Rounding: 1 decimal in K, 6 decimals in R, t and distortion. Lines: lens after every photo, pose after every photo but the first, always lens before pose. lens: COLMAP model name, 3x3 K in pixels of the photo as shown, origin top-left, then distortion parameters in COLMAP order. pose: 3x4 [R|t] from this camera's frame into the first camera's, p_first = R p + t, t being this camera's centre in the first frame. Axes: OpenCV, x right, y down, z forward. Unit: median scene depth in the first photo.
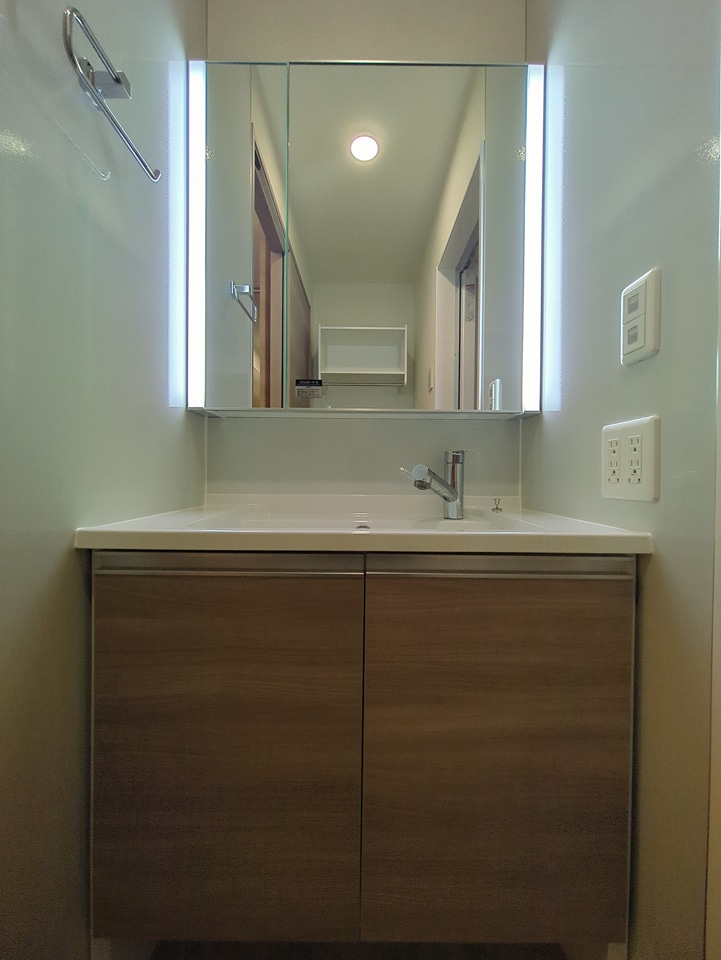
lens RADIAL K [[379.6, 0, 360.5], [0, 379.6, 477.7], [0, 0, 1]] dist [0.000570, 0.000504]
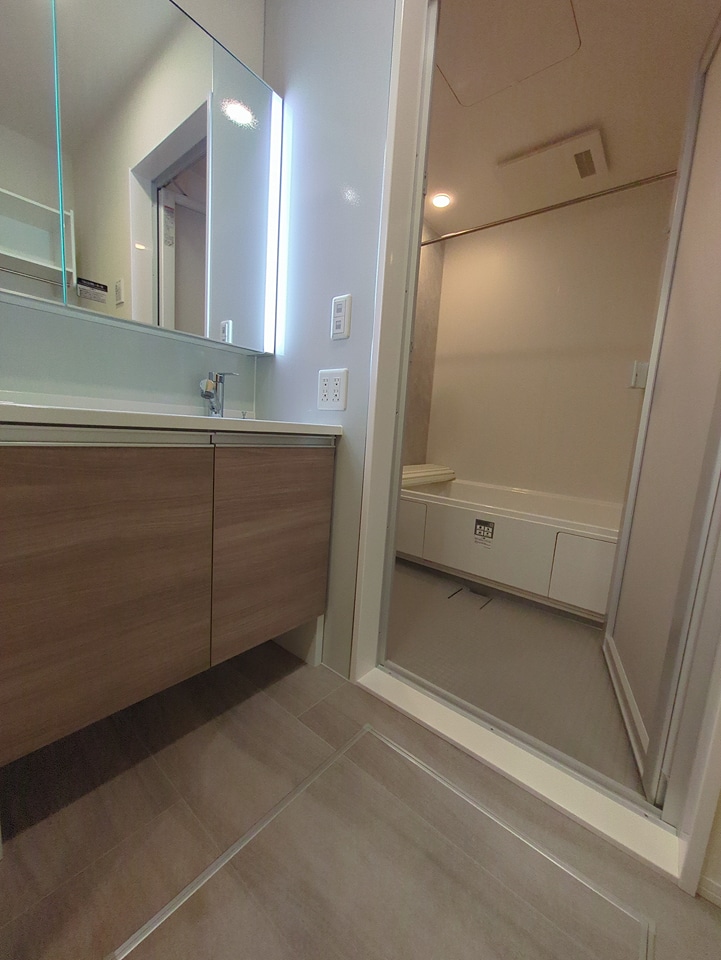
lens RADIAL K [[380.0, 0, 367.7], [0, 380.0, 477.8], [0, 0, 1]] dist [0.002806, -0.003503]
pose [[0.624844, -0.070589, 0.777552, -0.767387], [-0.055112, 0.989433, 0.134112, 0.135542], [-0.778802, -0.126651, 0.614351, -0.426988]]
